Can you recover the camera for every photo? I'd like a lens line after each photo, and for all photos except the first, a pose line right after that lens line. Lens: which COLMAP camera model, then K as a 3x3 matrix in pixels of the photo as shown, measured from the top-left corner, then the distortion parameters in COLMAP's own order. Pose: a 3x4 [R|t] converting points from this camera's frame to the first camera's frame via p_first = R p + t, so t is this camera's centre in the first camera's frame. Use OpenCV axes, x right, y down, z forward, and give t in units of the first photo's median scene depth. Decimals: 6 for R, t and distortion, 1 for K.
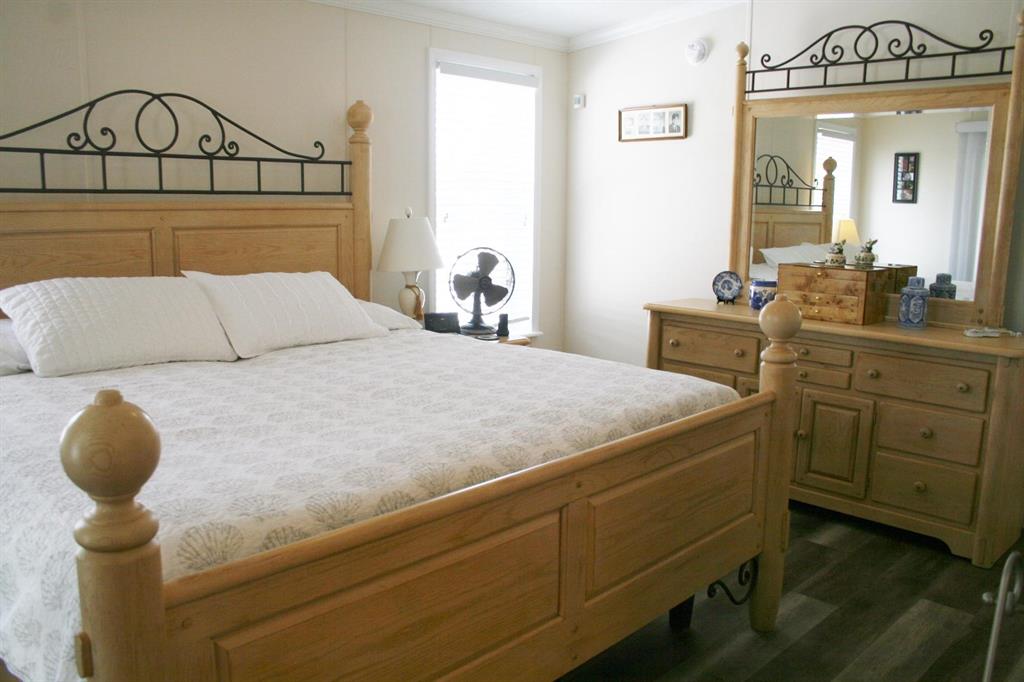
lens RADIAL K [[848.1, 0, 506.8], [0, 848.1, 344.7], [0, 0, 1]] dist [-0.153156, 0.137700]
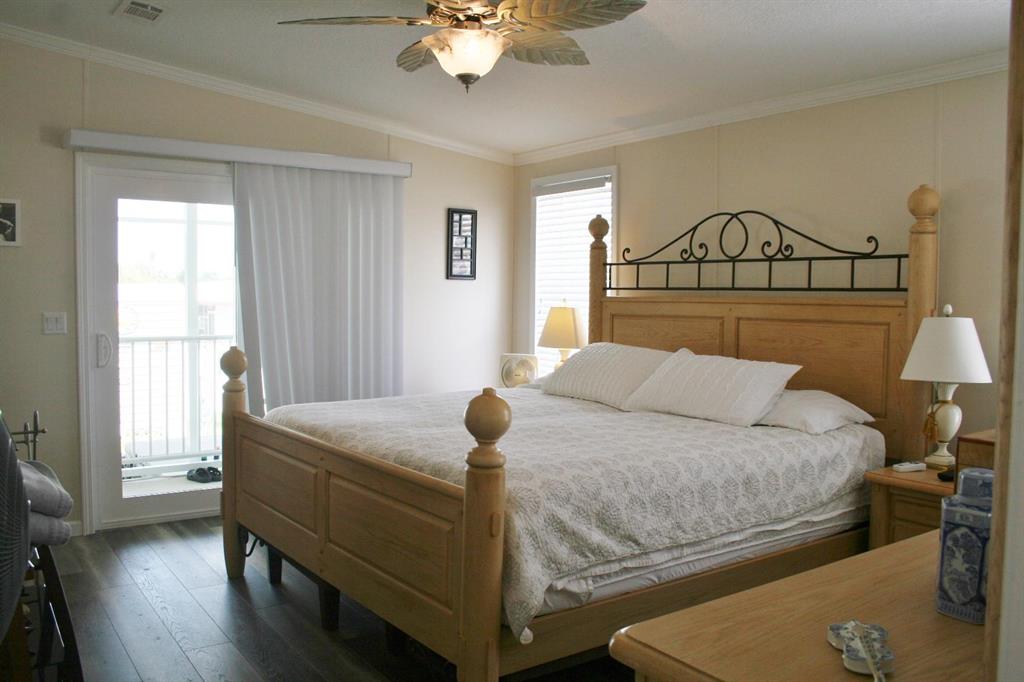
lens RADIAL K [[848.1, 0, 506.8], [0, 848.1, 344.7], [0, 0, 1]] dist [-0.153156, 0.137700]
pose [[-0.199149, 0.042816, -0.979033, 0.866588], [-0.172608, 0.981893, 0.078052, -0.132893], [0.964648, 0.184533, -0.188153, 0.867439]]
